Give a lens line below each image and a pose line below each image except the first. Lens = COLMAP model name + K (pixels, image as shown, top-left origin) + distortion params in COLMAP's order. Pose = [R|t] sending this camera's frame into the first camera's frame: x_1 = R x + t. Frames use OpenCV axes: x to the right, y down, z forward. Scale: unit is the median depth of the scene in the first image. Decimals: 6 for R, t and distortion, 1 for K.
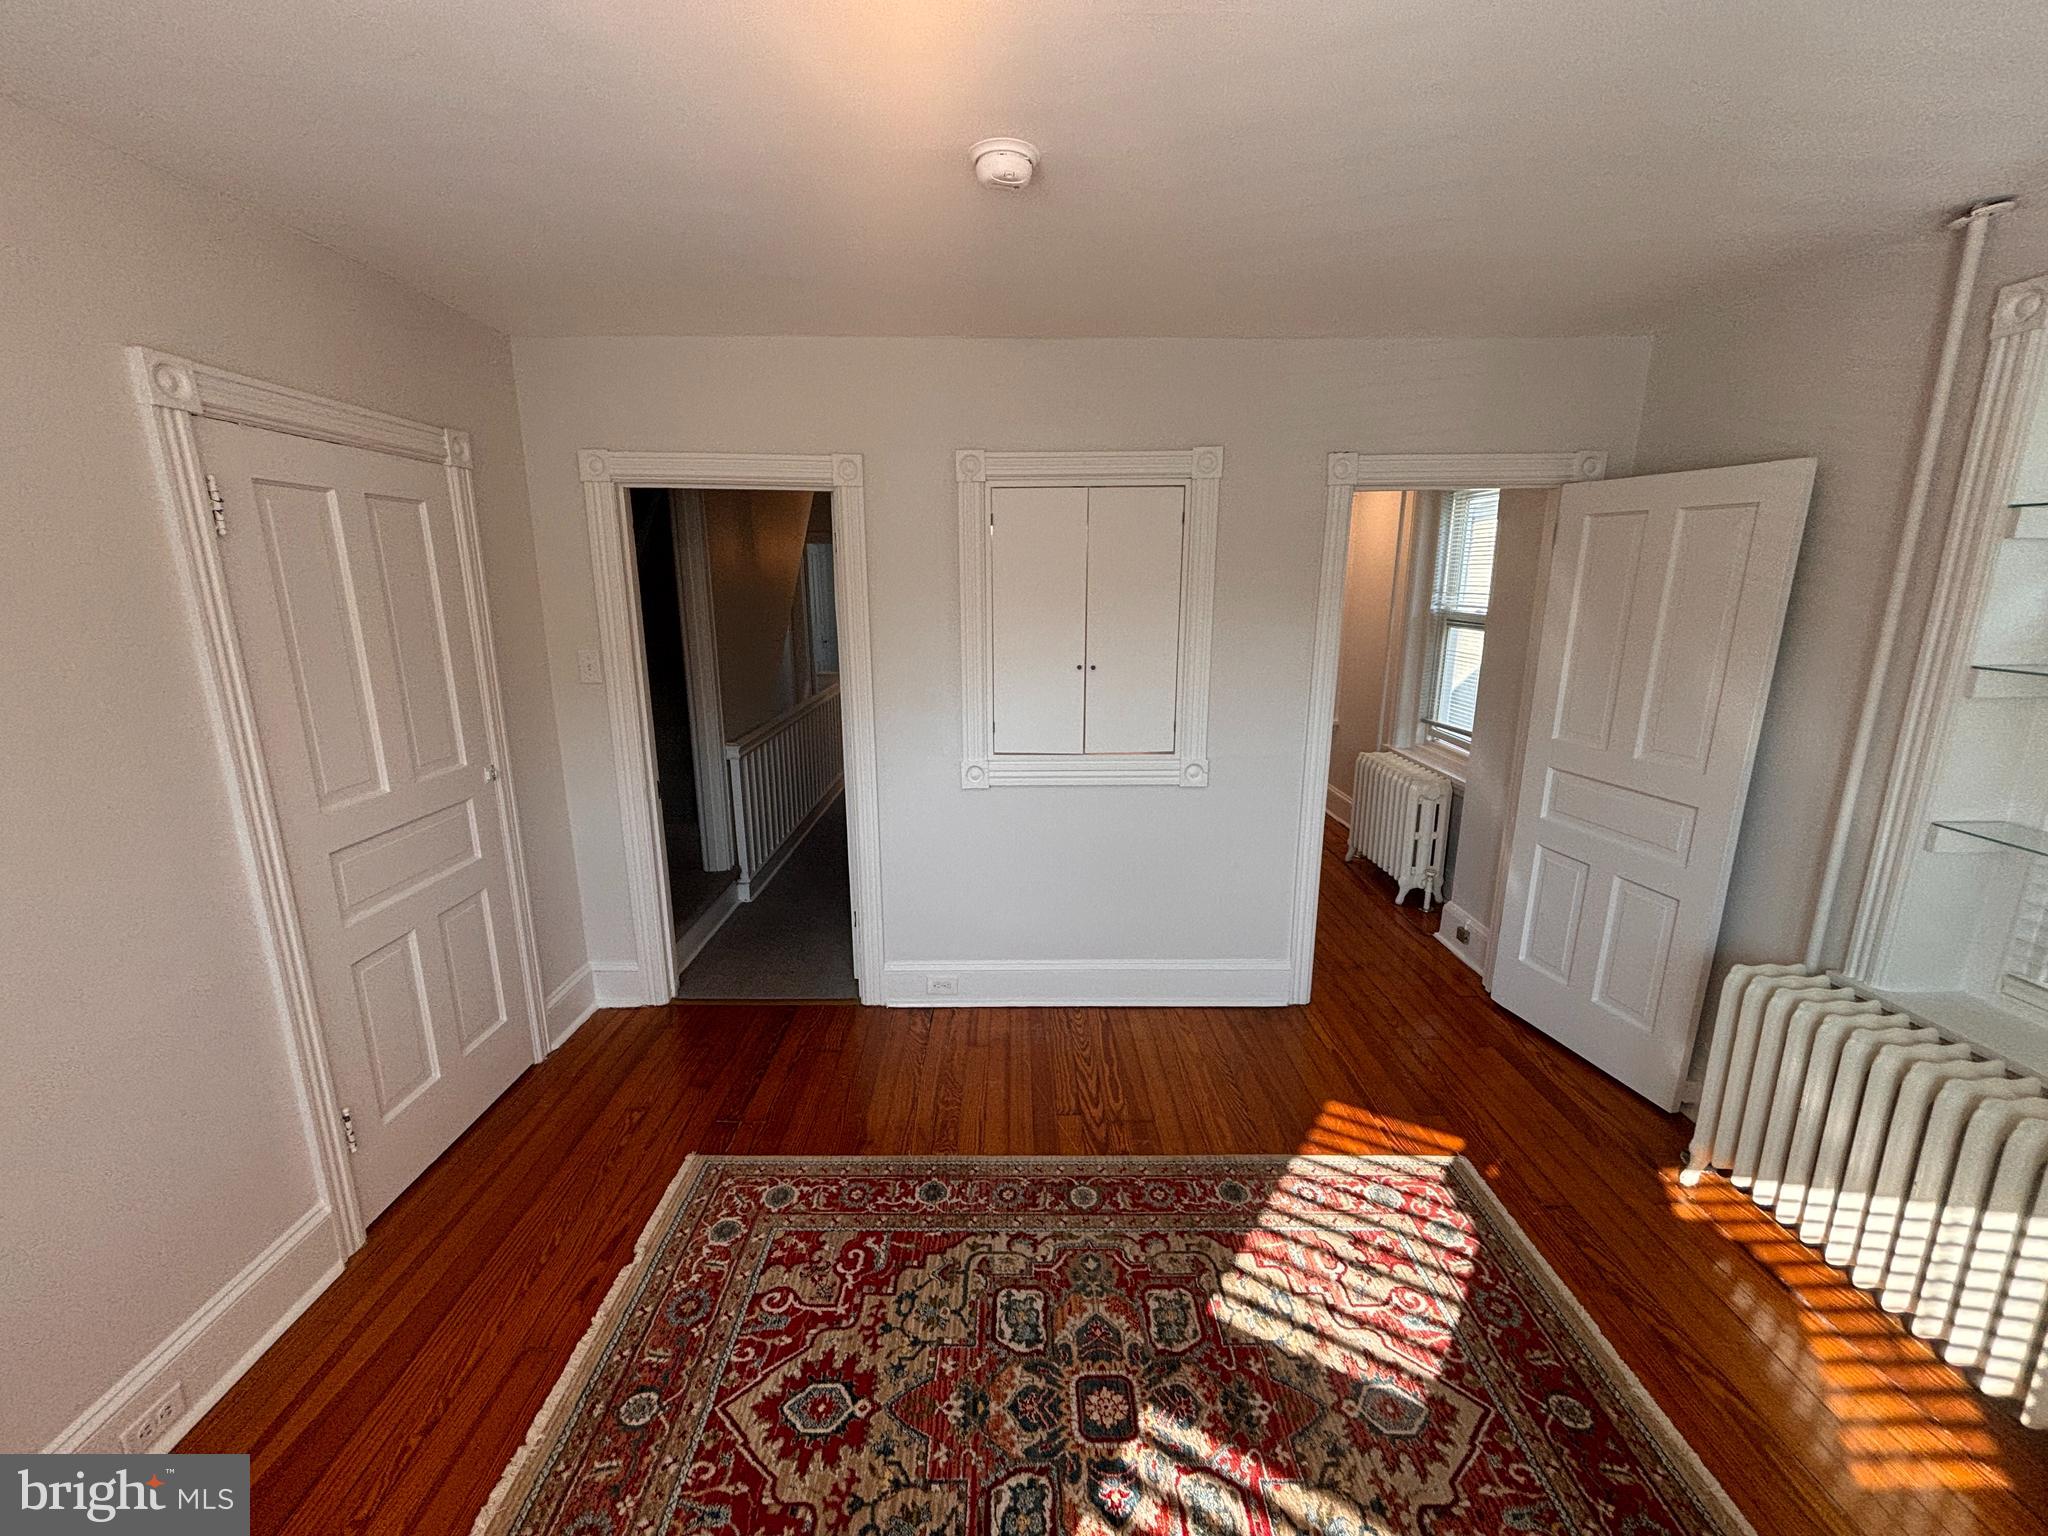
lens RADIAL K [[829.9, 0, 1016.2], [0, 829.9, 768.7], [0, 0, 1]] dist [0.003859, -0.000281]
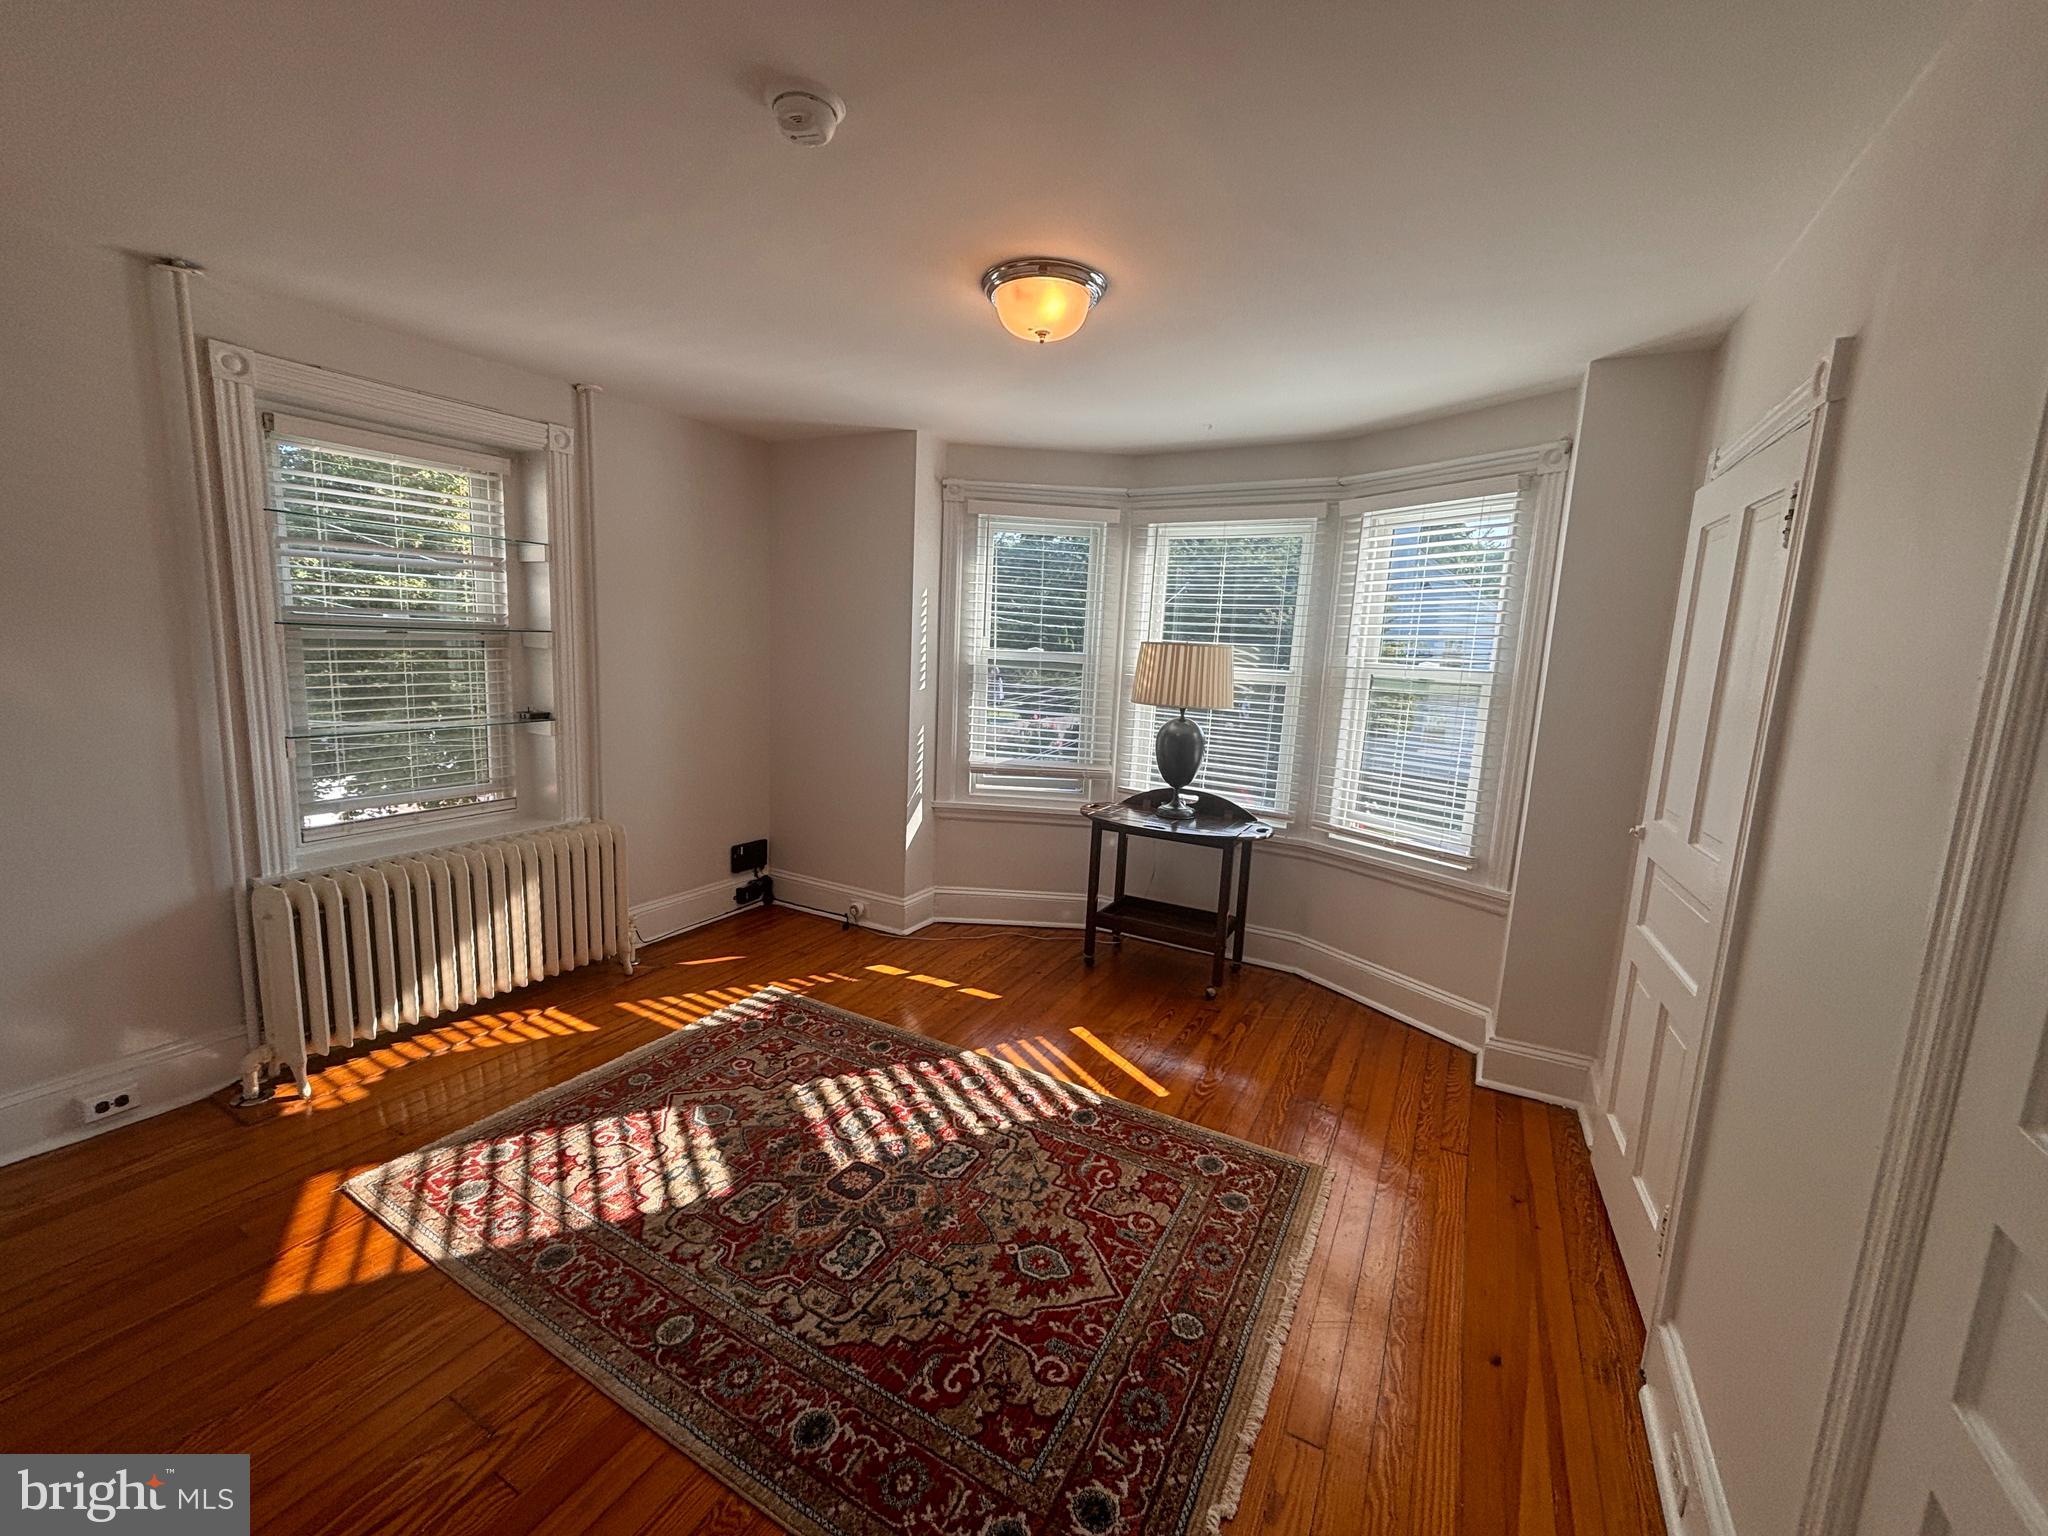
lens RADIAL K [[829.9, 0, 1018.6], [0, 829.9, 768.6], [0, 0, 1]] dist [0.003859, -0.000281]
pose [[-0.870698, -0.099418, 0.481664, -0.629198], [0.078705, 0.938568, 0.335999, -0.269365], [-0.485479, 0.330463, -0.809385, 1.546531]]
